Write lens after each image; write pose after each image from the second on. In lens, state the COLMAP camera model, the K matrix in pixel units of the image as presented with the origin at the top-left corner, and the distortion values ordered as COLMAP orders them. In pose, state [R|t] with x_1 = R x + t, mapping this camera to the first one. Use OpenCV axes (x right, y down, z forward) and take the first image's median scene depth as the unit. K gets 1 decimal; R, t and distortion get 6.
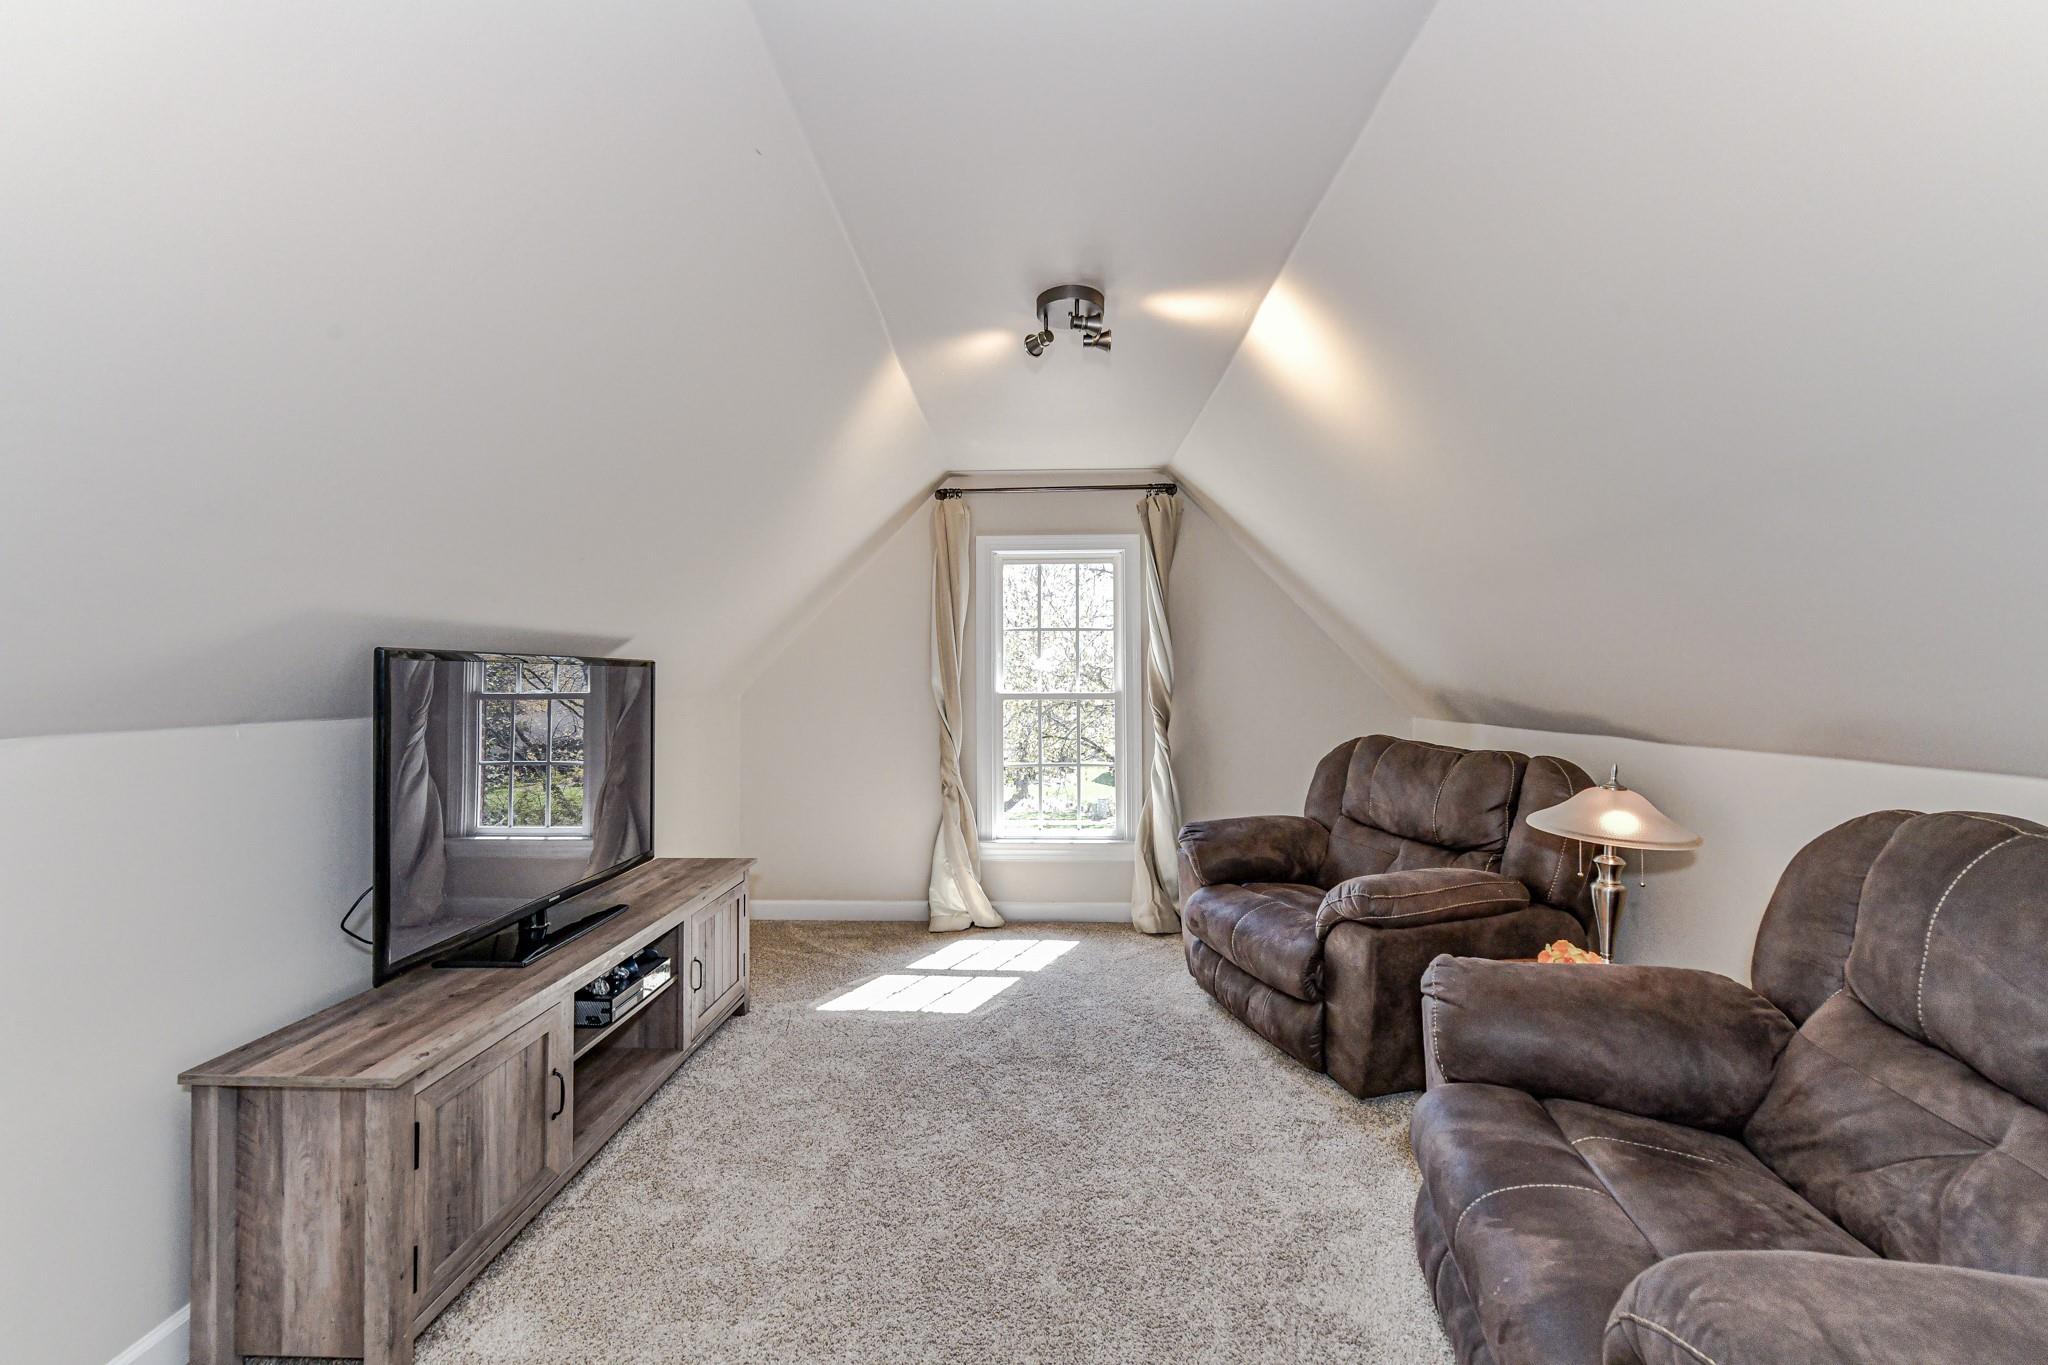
lens RADIAL K [[805.3, 0, 1014.7], [0, 805.3, 678.5], [0, 0, 1]] dist [0.001415, -0.000730]
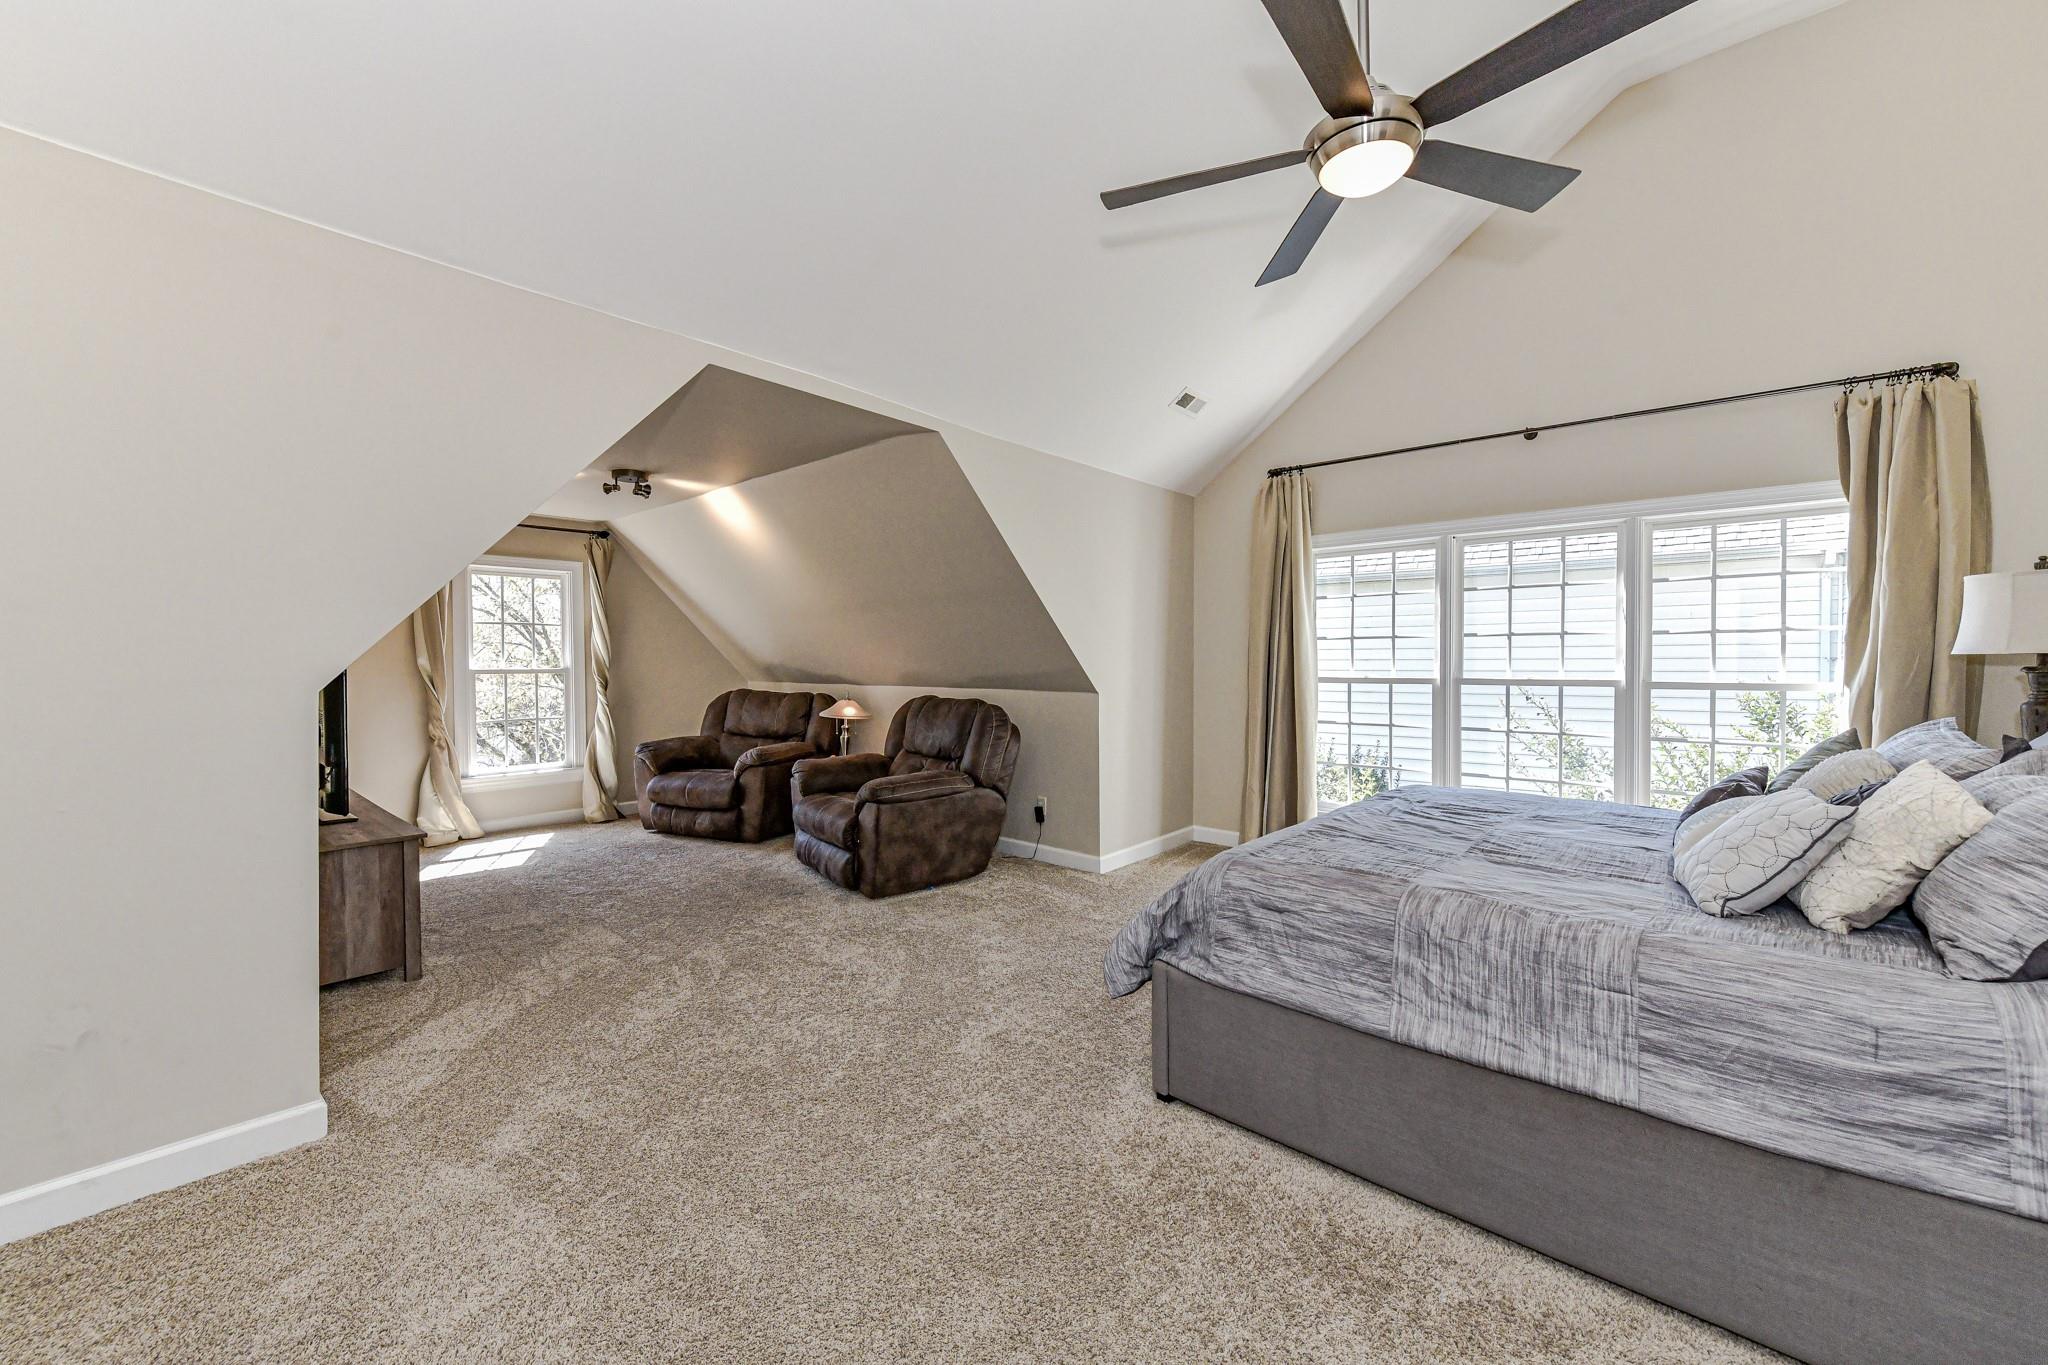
lens RADIAL K [[805.3, 0, 1022.2], [0, 805.3, 678.0], [0, 0, 1]] dist [0.001415, -0.000730]
pose [[0.636588, -0.017802, 0.770999, -0.679367], [-0.001453, 0.999704, 0.024283, -0.001999], [-0.771203, -0.016579, 0.636374, -0.825043]]
